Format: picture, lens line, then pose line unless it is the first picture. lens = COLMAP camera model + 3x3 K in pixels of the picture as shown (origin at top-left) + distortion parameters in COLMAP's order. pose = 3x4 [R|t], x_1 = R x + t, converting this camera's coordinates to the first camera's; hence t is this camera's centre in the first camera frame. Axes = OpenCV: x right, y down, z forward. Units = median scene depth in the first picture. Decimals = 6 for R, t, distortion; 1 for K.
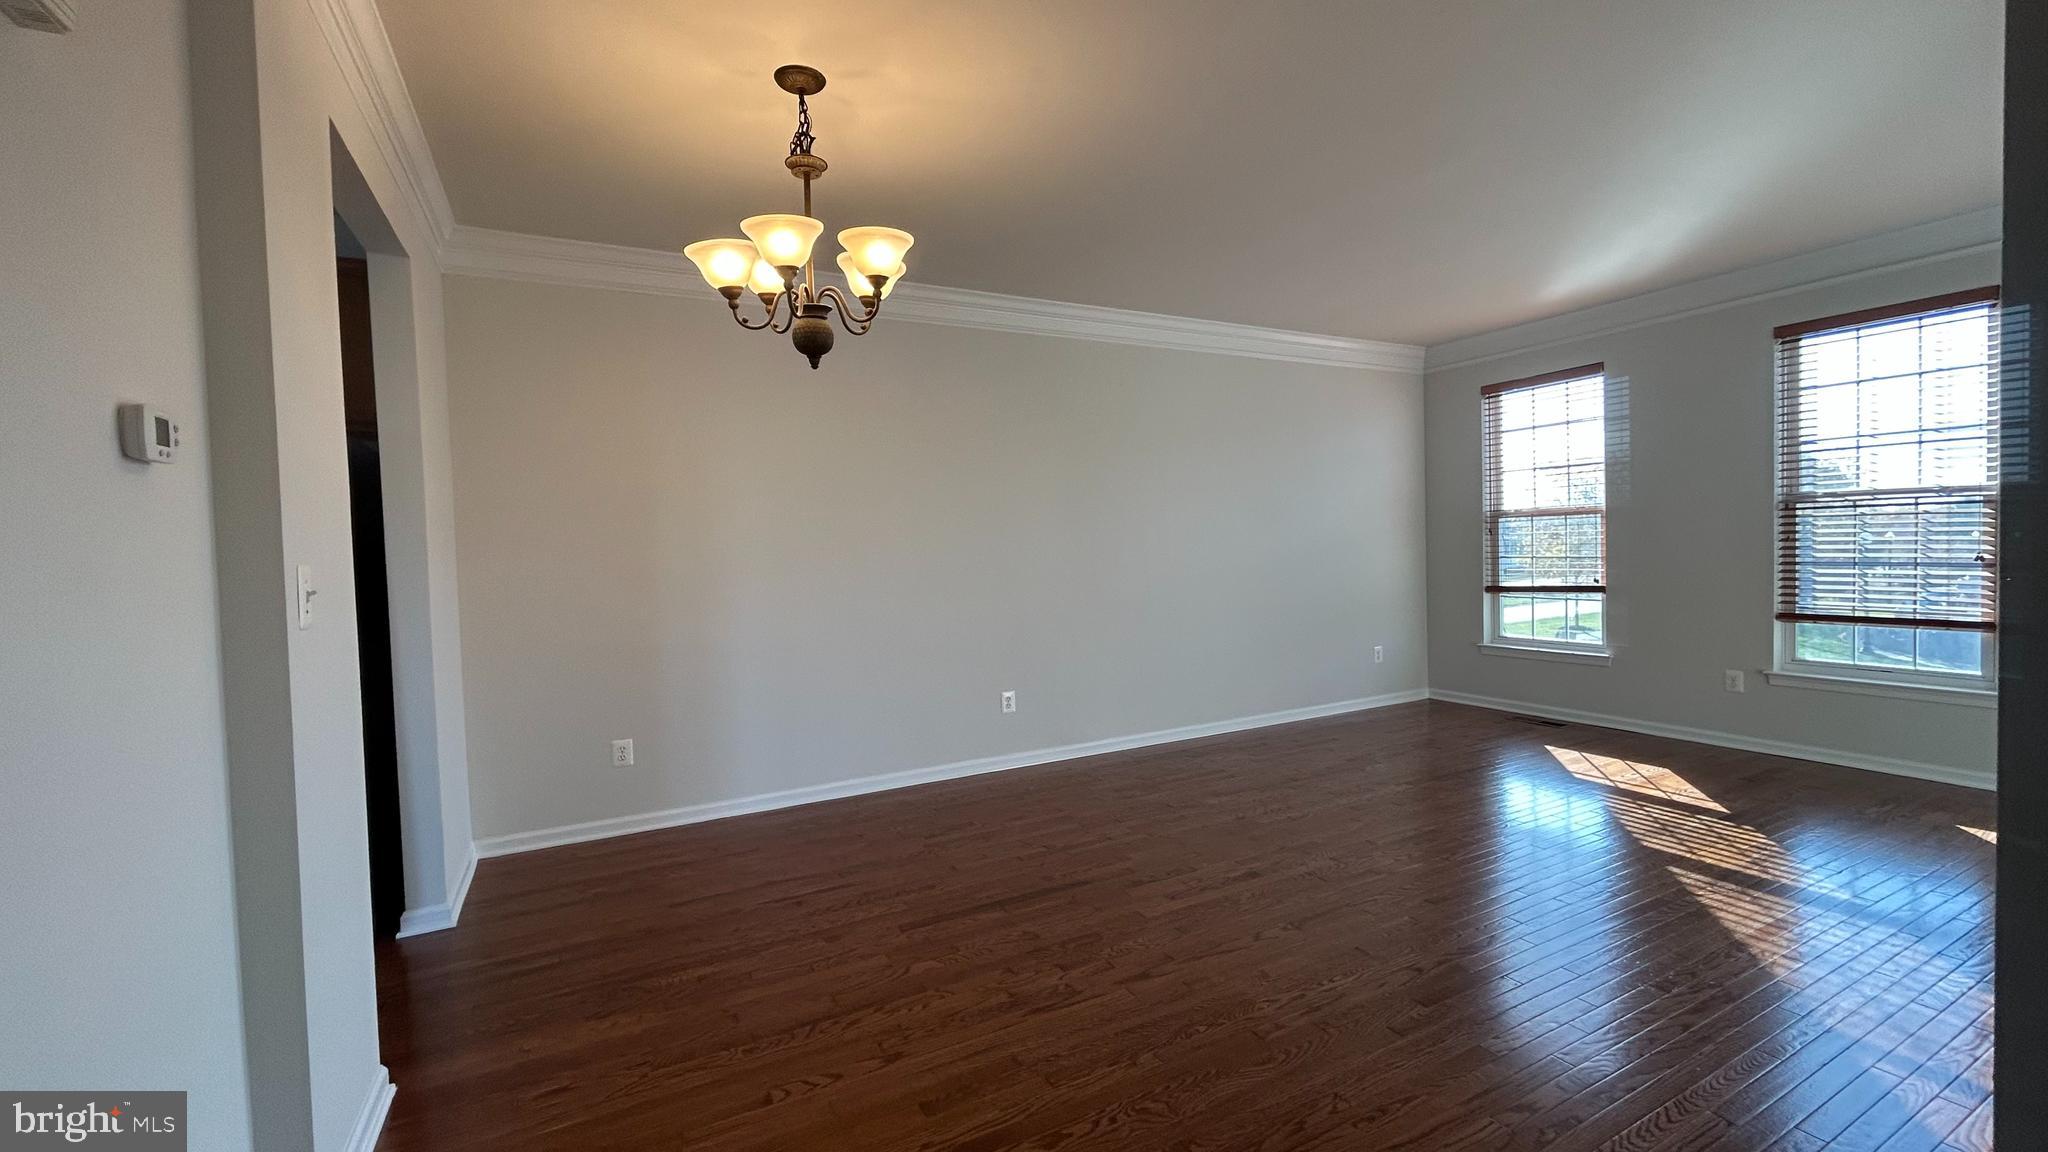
lens RADIAL K [[827.7, 0, 1031.7], [0, 827.7, 566.7], [0, 0, 1]] dist [-0.006279, 0.003456]
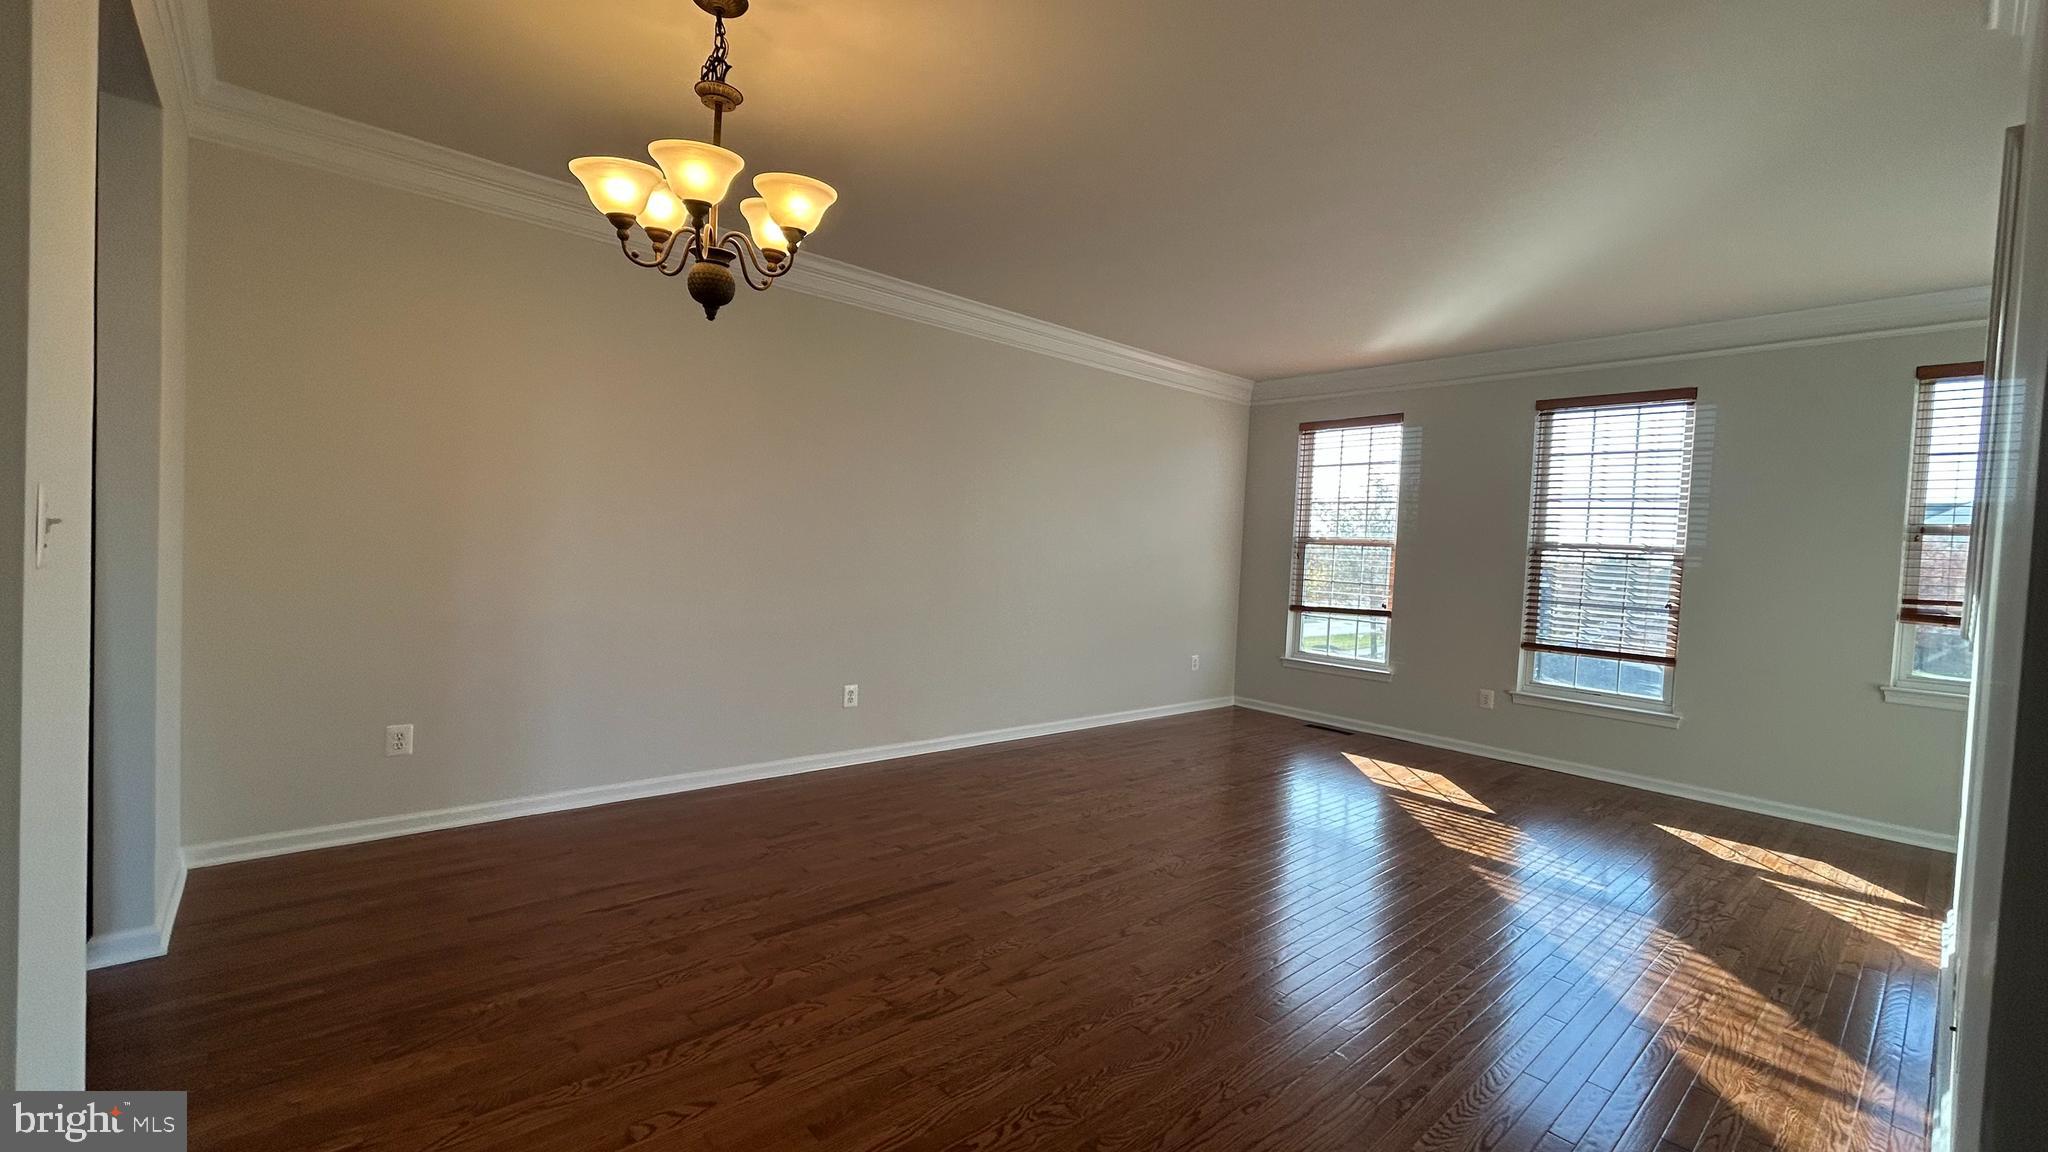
lens RADIAL K [[827.7, 0, 1027.9], [0, 827.7, 566.1], [0, 0, 1]] dist [-0.006279, 0.003456]
pose [[0.969338, 0.070304, 0.235460, -0.079865], [-0.070755, 0.997472, -0.006544, 0.006358], [-0.235325, -0.010316, 0.971862, 0.025467]]
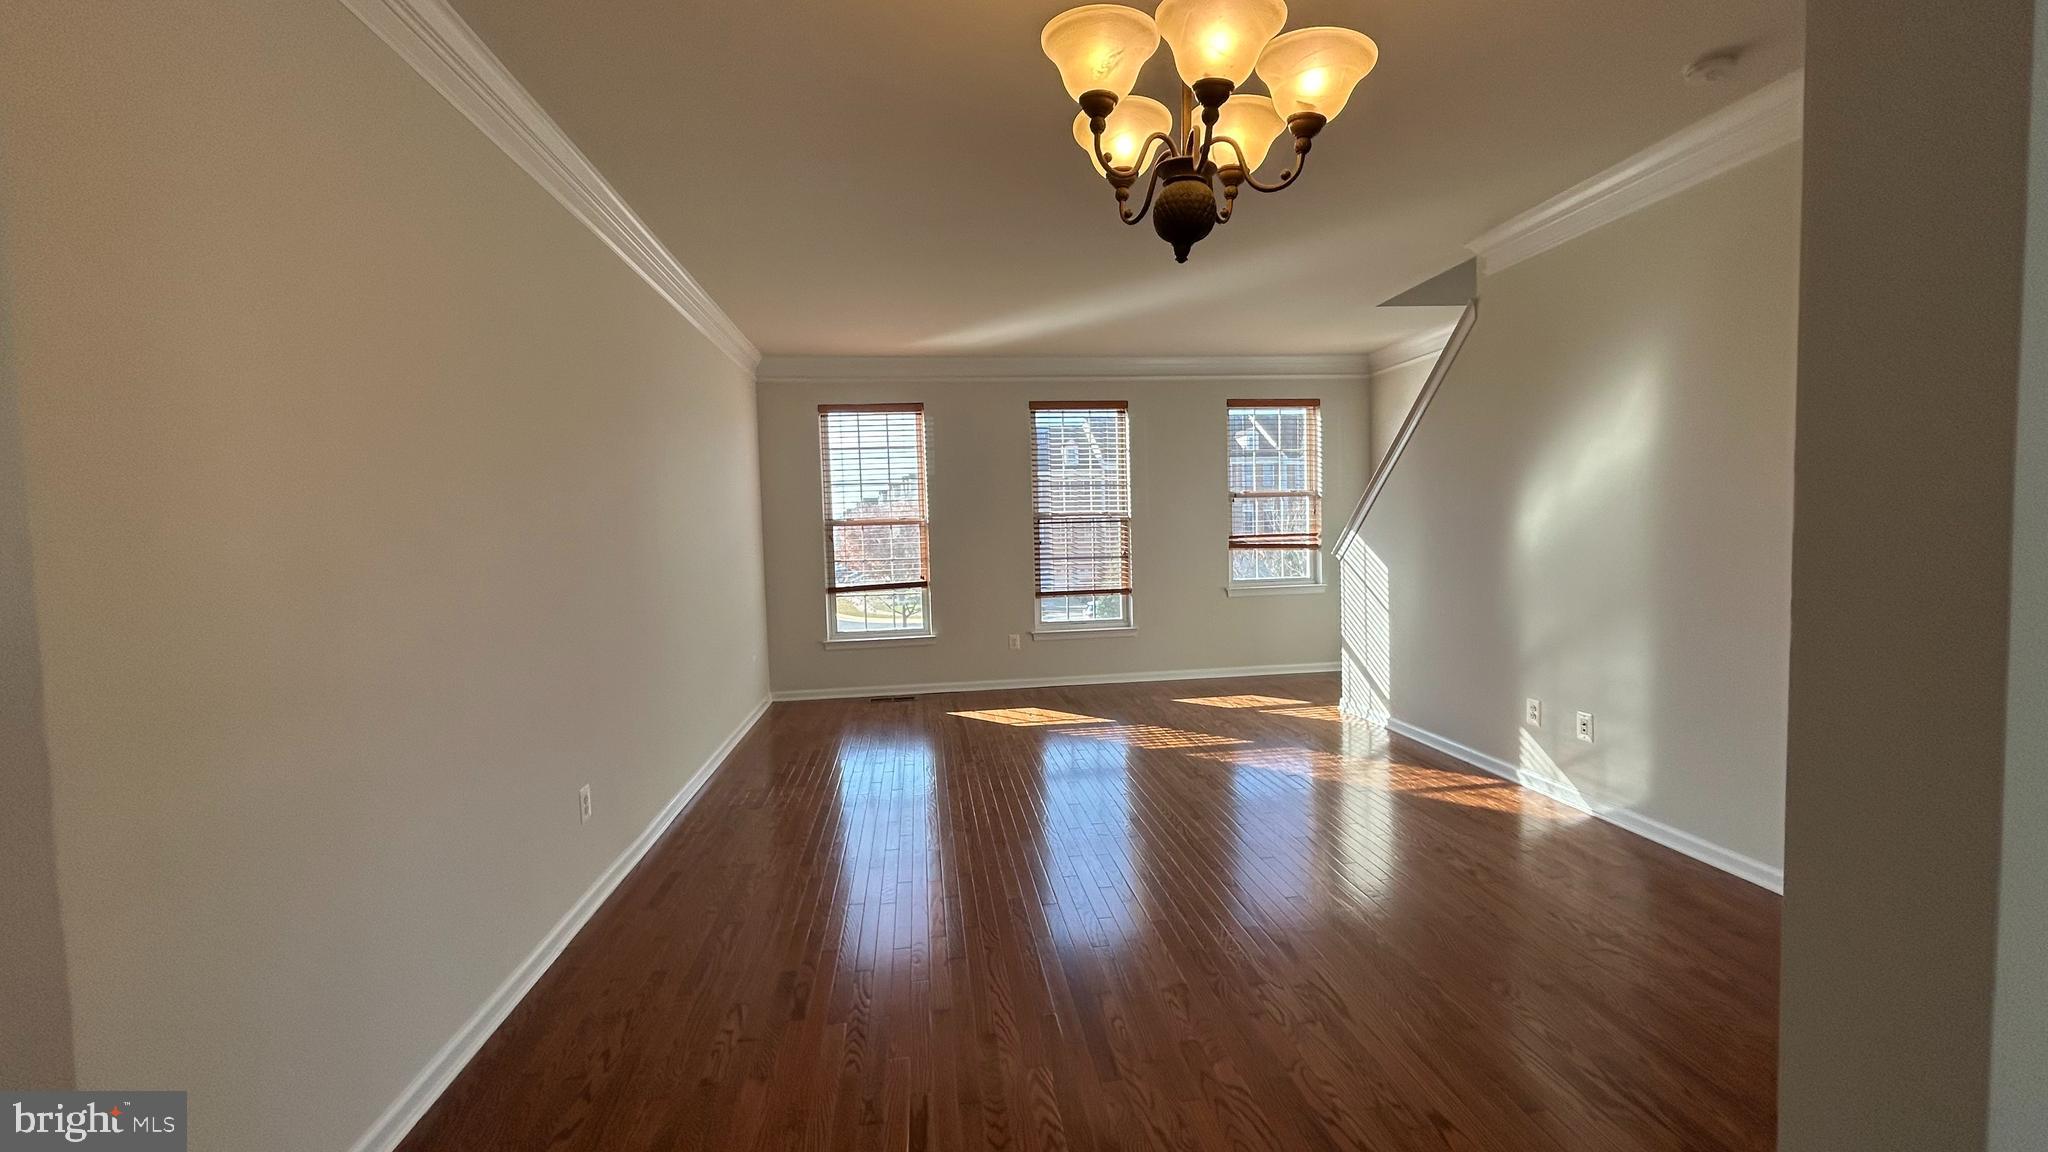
lens RADIAL K [[827.7, 0, 1017.4], [0, 827.7, 572.5], [0, 0, 1]] dist [-0.006279, 0.003456]
pose [[0.352351, -0.029243, 0.935411, -0.609412], [0.041492, 0.999017, 0.015602, -0.006008], [-0.934948, 0.033315, 0.353218, 0.596046]]
